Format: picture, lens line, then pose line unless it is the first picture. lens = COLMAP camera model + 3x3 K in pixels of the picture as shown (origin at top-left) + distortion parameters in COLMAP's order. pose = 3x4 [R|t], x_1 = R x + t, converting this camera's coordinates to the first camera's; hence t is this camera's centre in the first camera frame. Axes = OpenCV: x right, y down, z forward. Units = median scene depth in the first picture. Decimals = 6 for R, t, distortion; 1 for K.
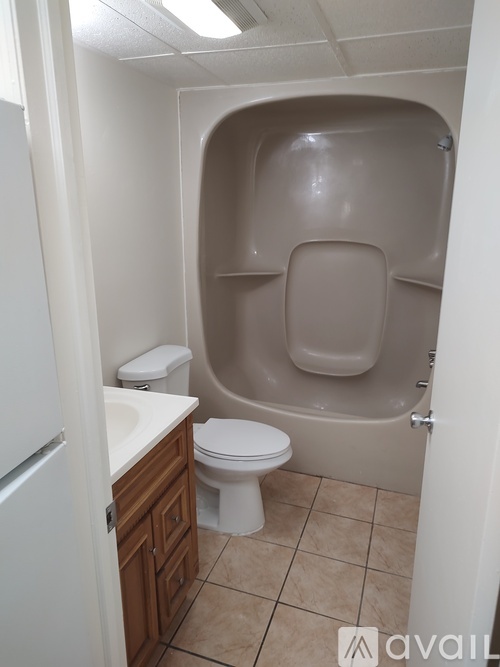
lens RADIAL K [[457.8, 0, 250.0], [0, 457.8, 333.5], [0, 0, 1]] dist [0.005583, -0.000155]
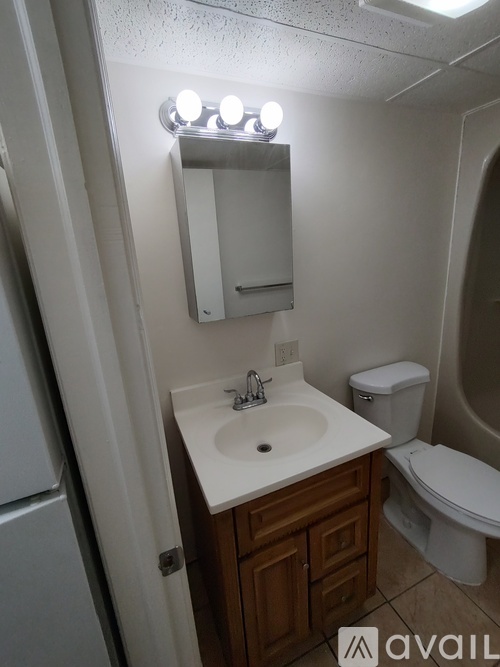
lens RADIAL K [[297.5, 0, 250.0], [0, 297.5, 333.5], [0, 0, 1]] dist [-0.003241, -0.000741]
pose [[0.670112, 0.146852, -0.727588, 0.096980], [-0.126581, 0.988484, 0.082929, -0.074570], [0.731387, 0.036527, 0.680984, 0.327689]]
